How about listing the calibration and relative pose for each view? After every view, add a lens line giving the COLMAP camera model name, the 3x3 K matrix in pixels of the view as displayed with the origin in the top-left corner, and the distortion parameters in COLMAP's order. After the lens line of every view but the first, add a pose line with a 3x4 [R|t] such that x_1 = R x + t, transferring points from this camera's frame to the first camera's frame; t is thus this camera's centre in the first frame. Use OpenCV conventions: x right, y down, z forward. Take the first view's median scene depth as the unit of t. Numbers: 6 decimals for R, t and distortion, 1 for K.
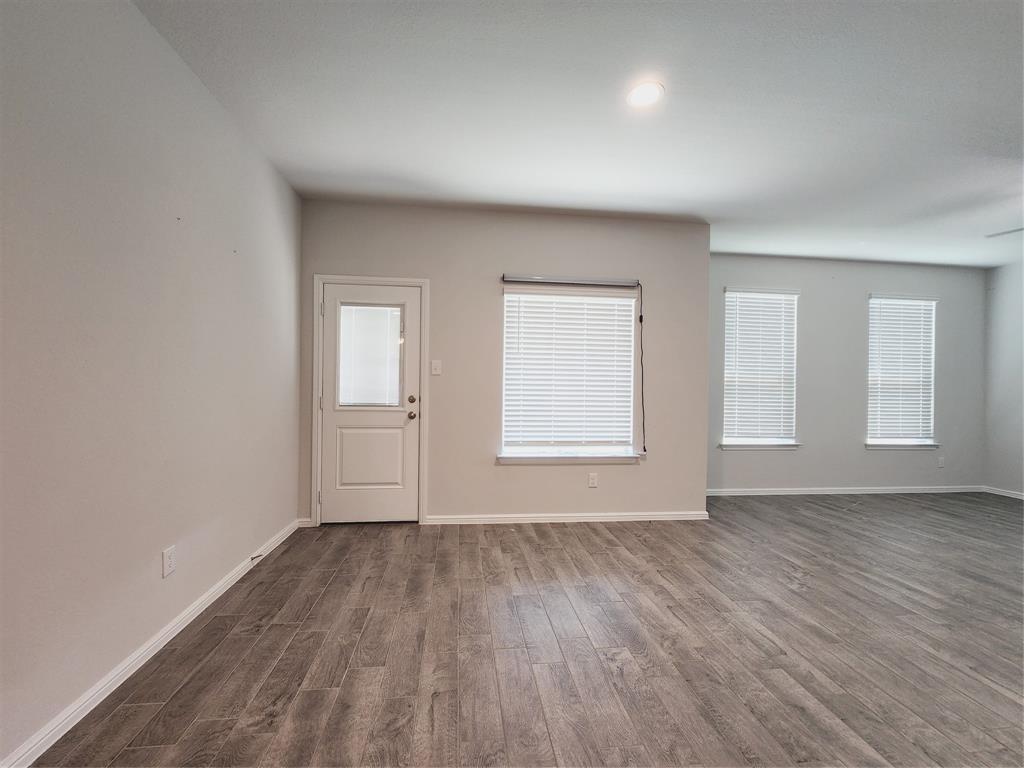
lens RADIAL K [[419.7, 0, 504.1], [0, 419.7, 385.8], [0, 0, 1]] dist [0.001398, -0.001098]
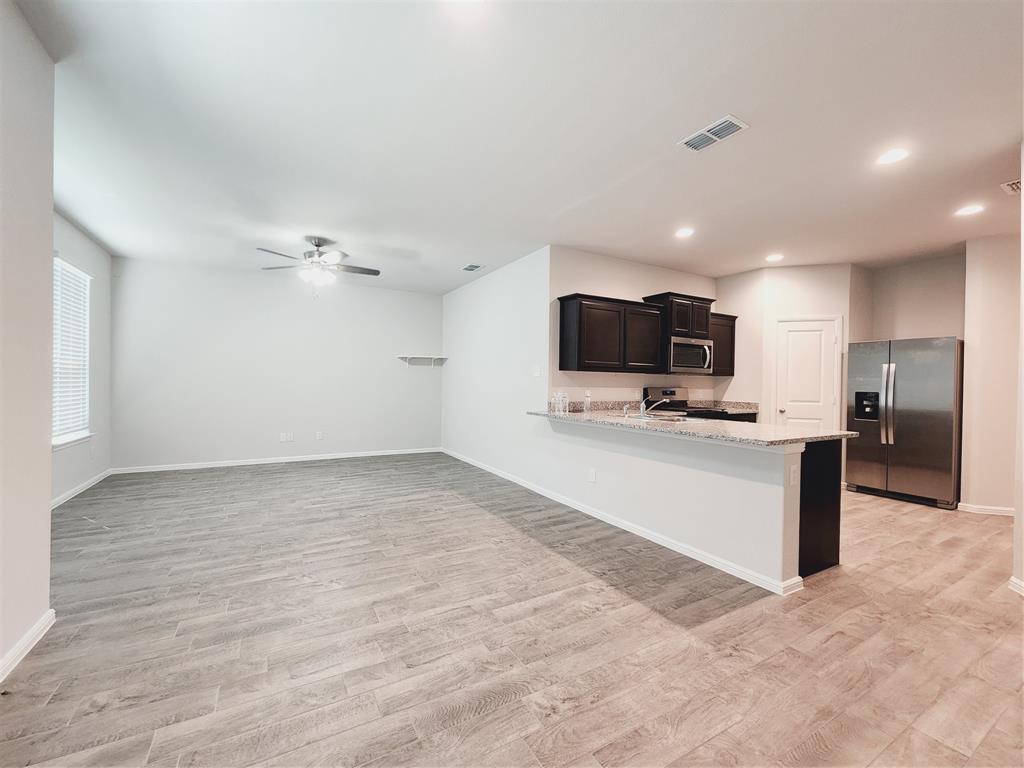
lens RADIAL K [[419.7, 0, 508.7], [0, 419.7, 385.8], [0, 0, 1]] dist [0.001398, -0.001098]
pose [[-0.392101, -0.027186, 0.919520, -0.234400], [-0.020218, 0.999576, 0.020932, -0.004910], [-0.919700, -0.010383, -0.392485, 0.718907]]
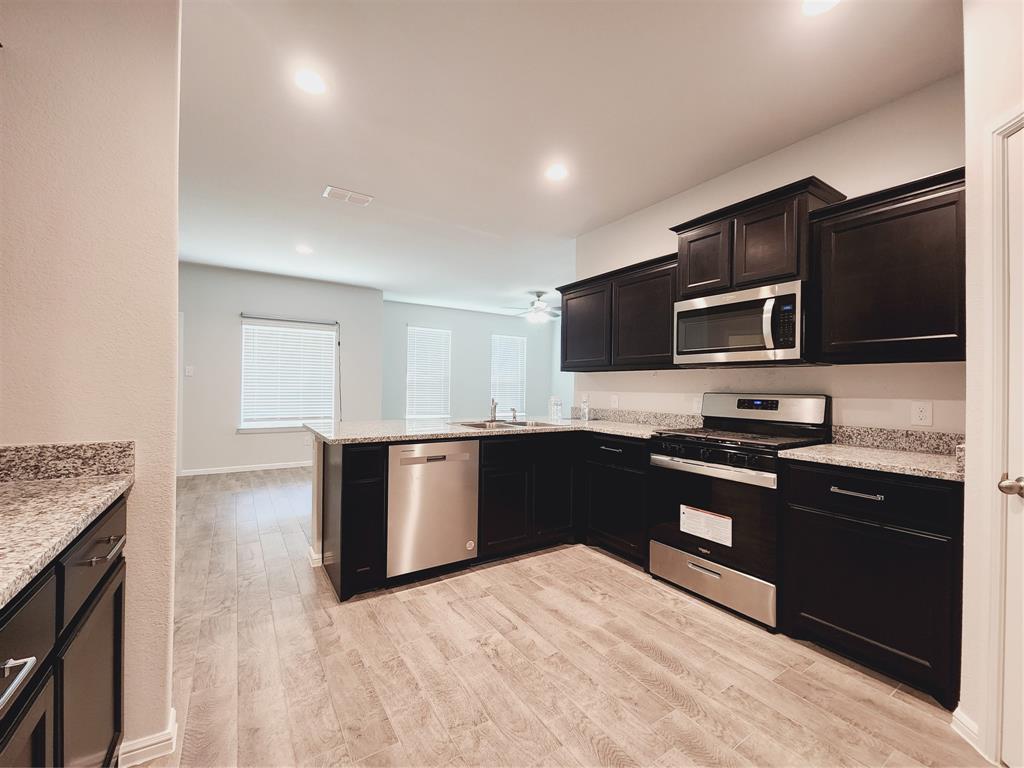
lens RADIAL K [[419.7, 0, 505.8], [0, 419.7, 386.7], [0, 0, 1]] dist [0.001398, -0.001098]
pose [[0.894096, -0.004038, 0.447856, 0.174364], [0.001309, 0.999979, 0.006403, 0.003774], [-0.447873, -0.005138, 0.894083, -0.826265]]
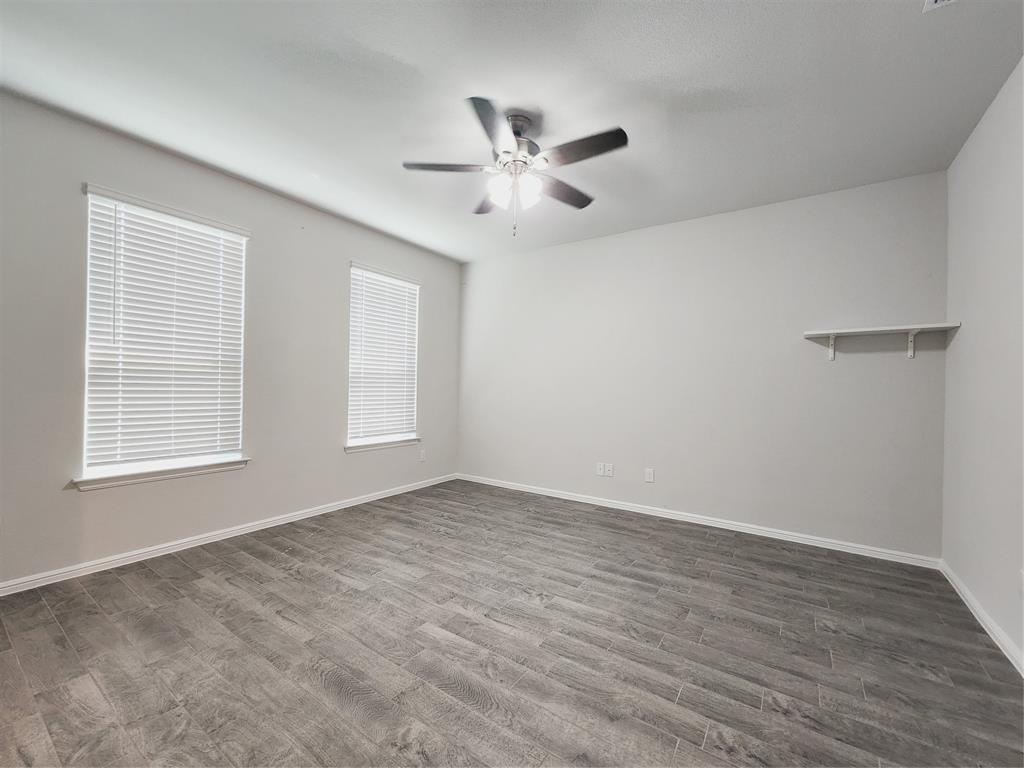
lens RADIAL K [[419.7, 0, 504.2], [0, 419.7, 385.6], [0, 0, 1]] dist [0.001398, -0.001098]
pose [[0.659448, -0.004554, 0.751737, 0.616534], [-0.007073, 0.999900, 0.012262, 0.012367], [-0.751717, -0.013403, 0.659350, 0.323635]]
